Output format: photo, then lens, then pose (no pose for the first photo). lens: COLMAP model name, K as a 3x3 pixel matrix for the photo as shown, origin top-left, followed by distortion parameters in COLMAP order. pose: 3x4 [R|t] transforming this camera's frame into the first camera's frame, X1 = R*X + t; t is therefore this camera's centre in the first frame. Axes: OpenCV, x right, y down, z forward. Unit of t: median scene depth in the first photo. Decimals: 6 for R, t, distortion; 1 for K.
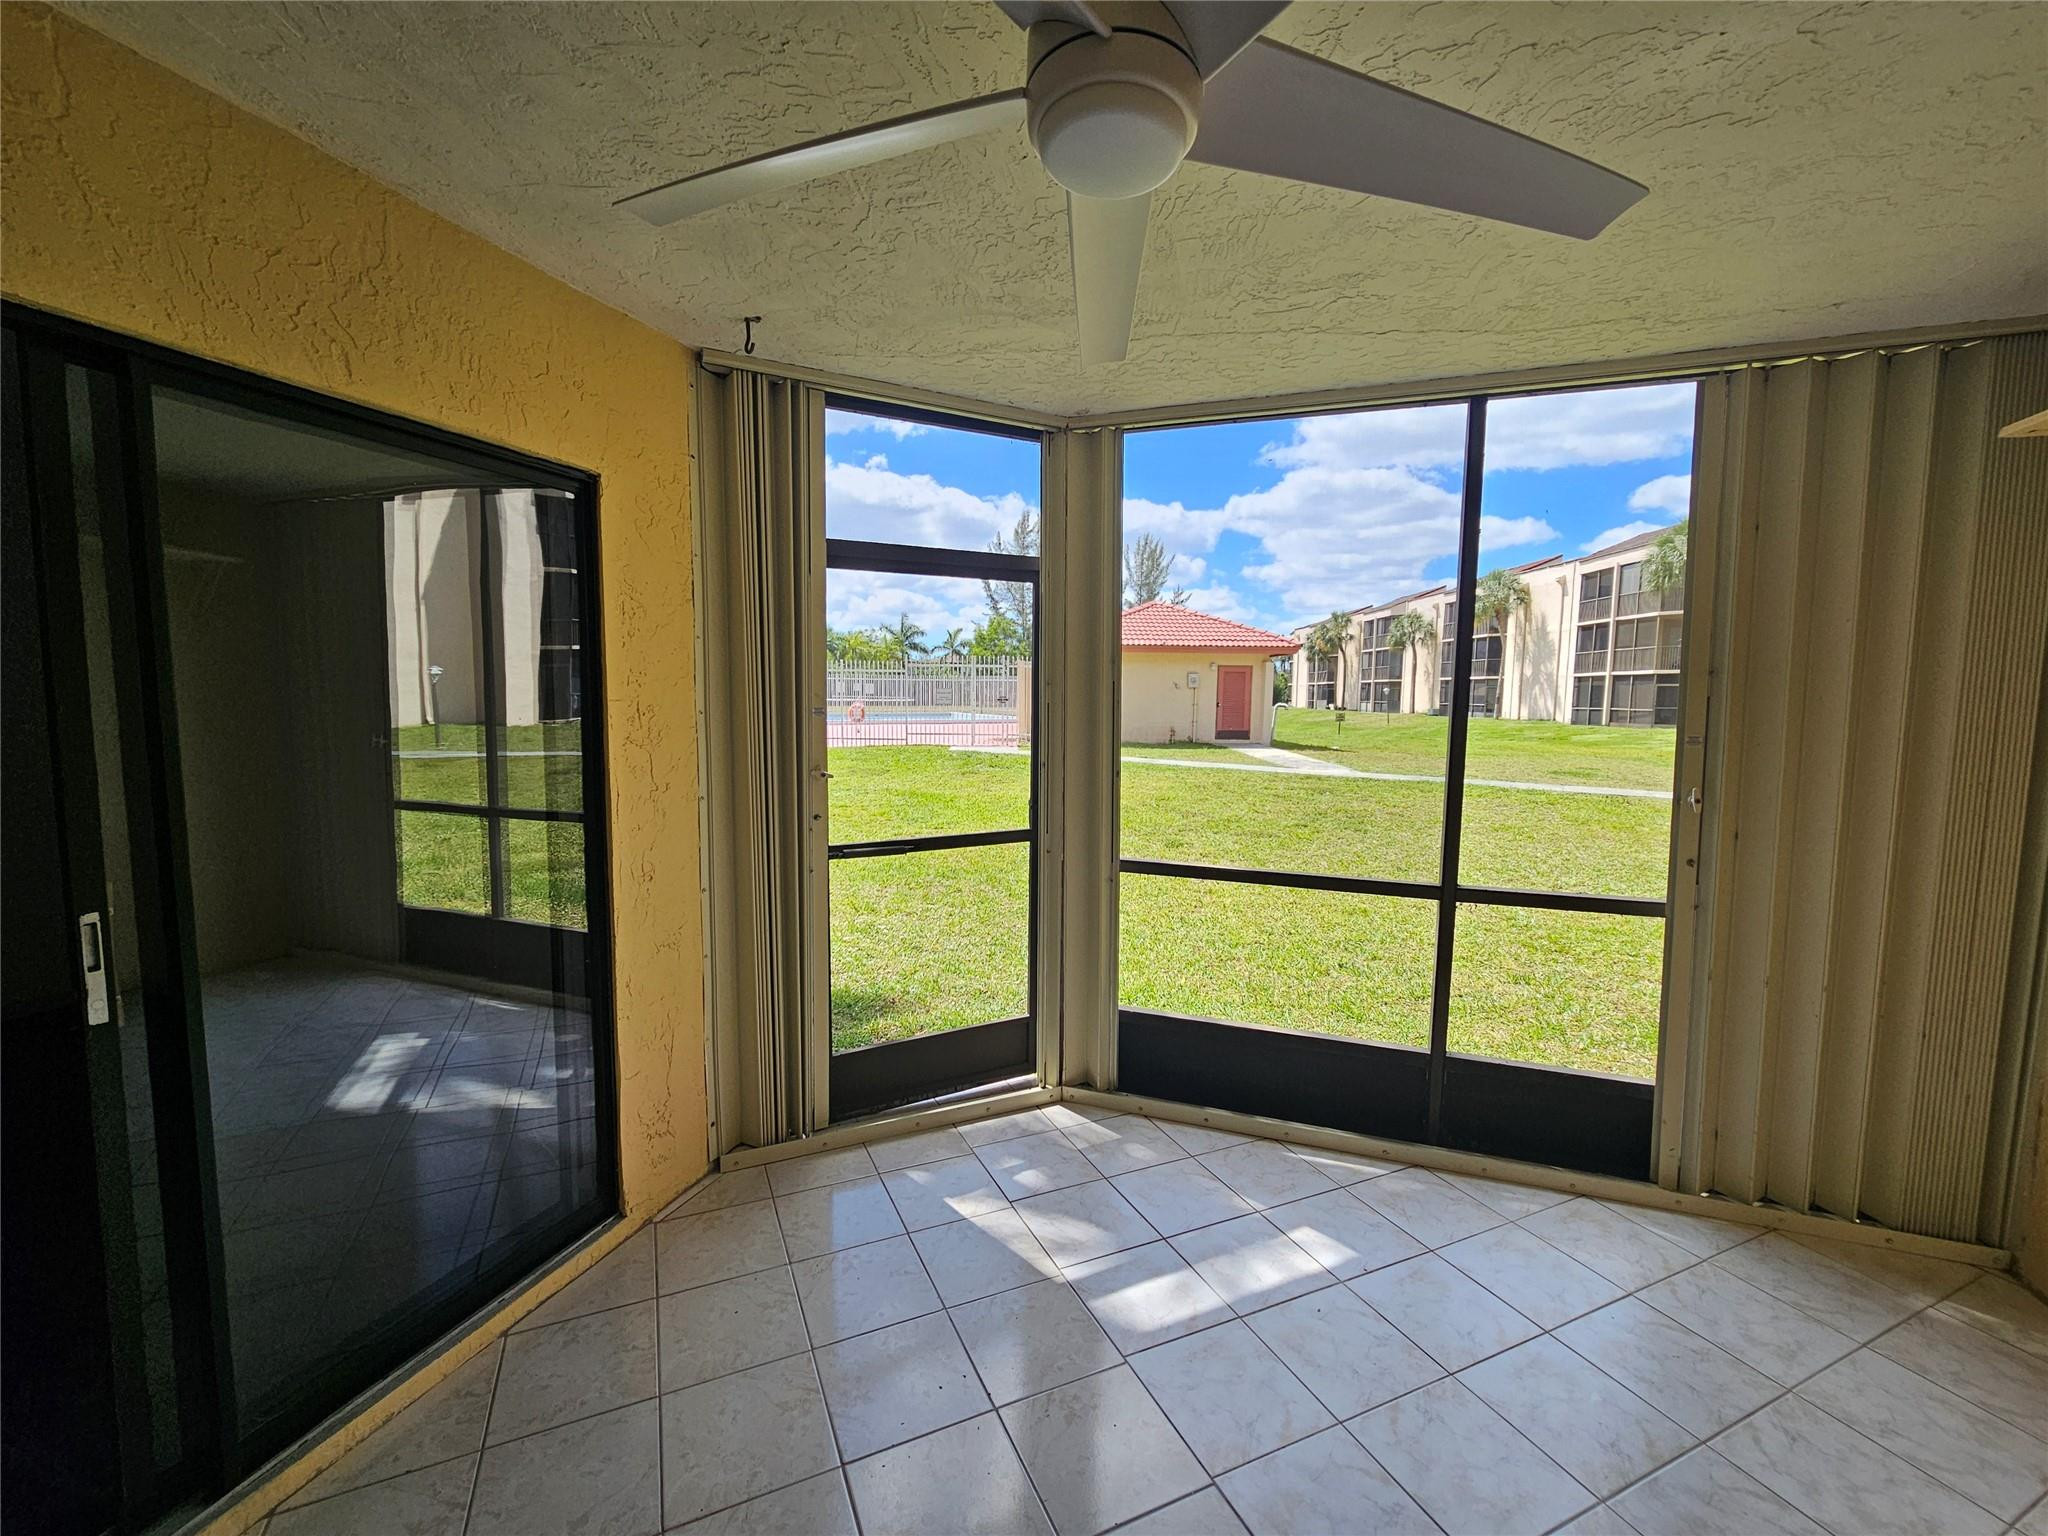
lens RADIAL K [[837.3, 0, 1023.4], [0, 837.3, 770.9], [0, 0, 1]] dist [-0.002167, 0.000055]
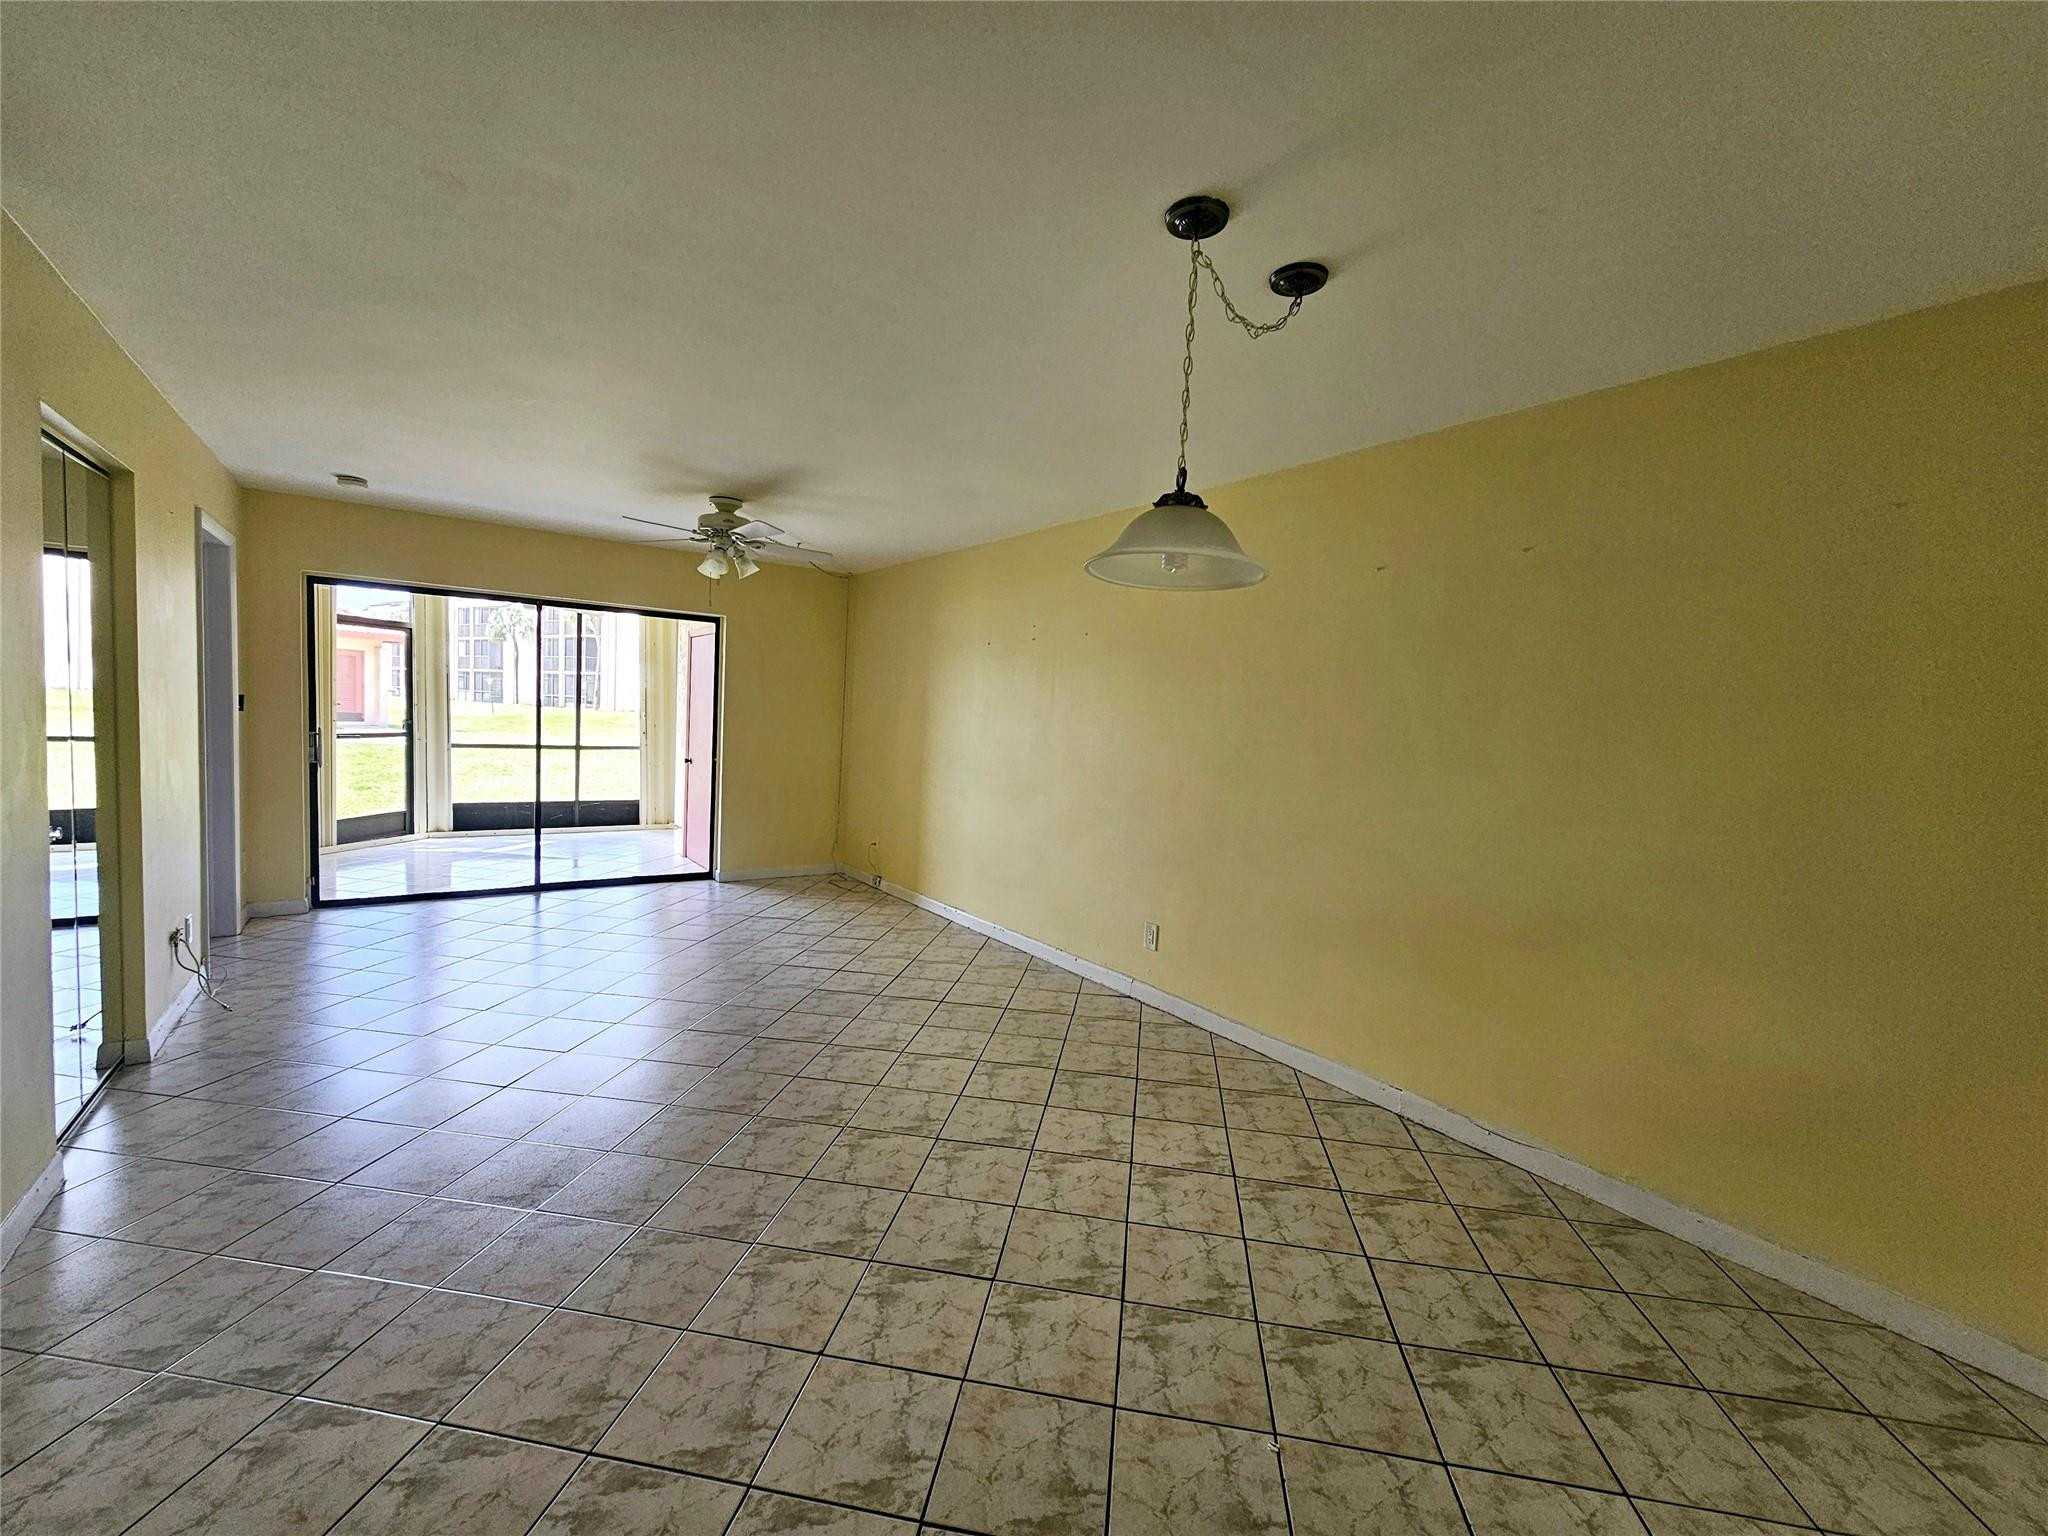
lens RADIAL K [[839.4, 0, 1028.1], [0, 839.4, 774.5], [0, 0, 1]] dist [0.000332, 0.000259]
pose [[0.550444, -0.037303, 0.834038, -1.140503], [0.028540, 0.999258, 0.025857, 0.199889], [-0.834384, 0.009571, 0.551100, -2.045301]]
